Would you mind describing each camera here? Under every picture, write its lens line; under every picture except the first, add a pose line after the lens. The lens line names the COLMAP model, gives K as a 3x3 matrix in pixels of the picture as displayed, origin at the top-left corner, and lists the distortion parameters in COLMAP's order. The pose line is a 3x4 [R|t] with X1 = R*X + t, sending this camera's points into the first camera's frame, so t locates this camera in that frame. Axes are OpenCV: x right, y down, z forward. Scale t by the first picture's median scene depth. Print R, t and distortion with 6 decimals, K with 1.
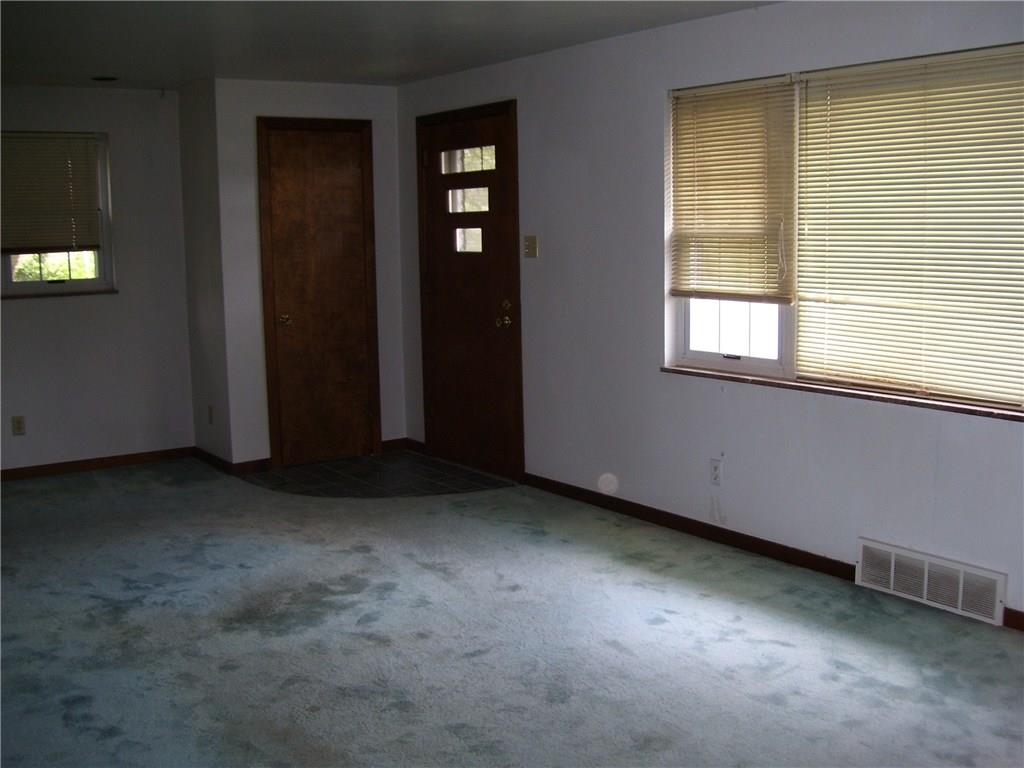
lens RADIAL K [[1108.7, 0, 512.7], [0, 1108.7, 380.7], [0, 0, 1]] dist [-0.132783, 0.000000]
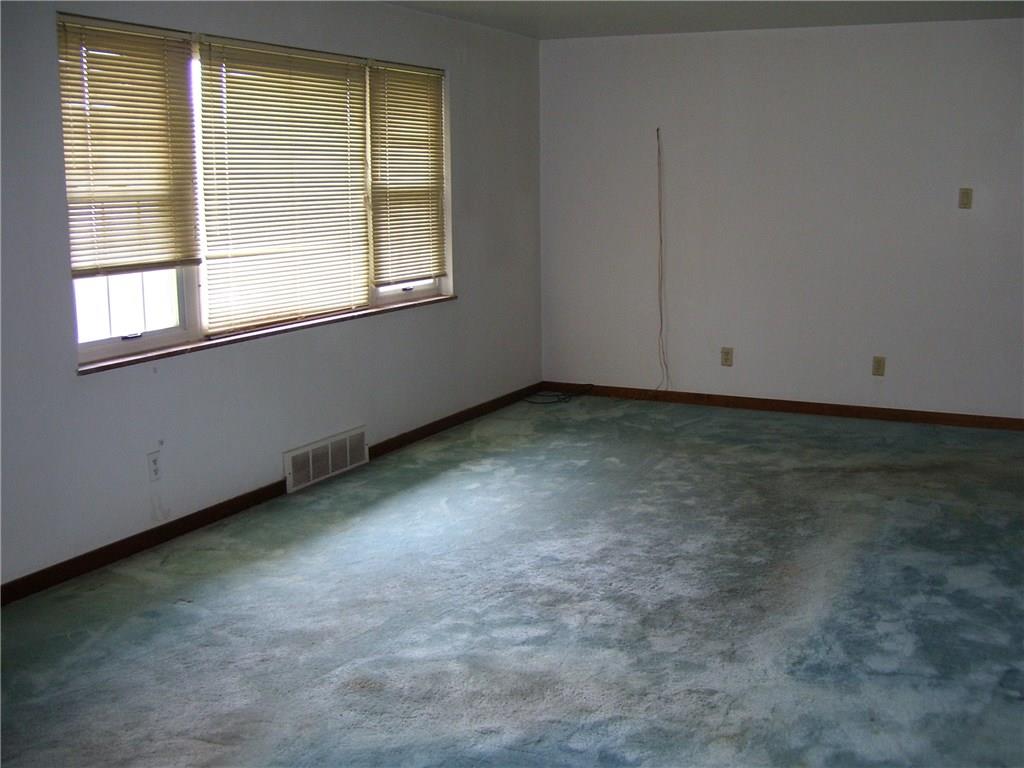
lens RADIAL K [[1108.7, 0, 512.7], [0, 1108.7, 386.9], [0, 0, 1]] dist [-0.132783, 0.000000]
pose [[-0.454933, -0.154218, 0.877070, -0.752598], [0.129302, 0.963014, 0.236399, -0.158338], [-0.881089, 0.220952, -0.418166, 1.168938]]
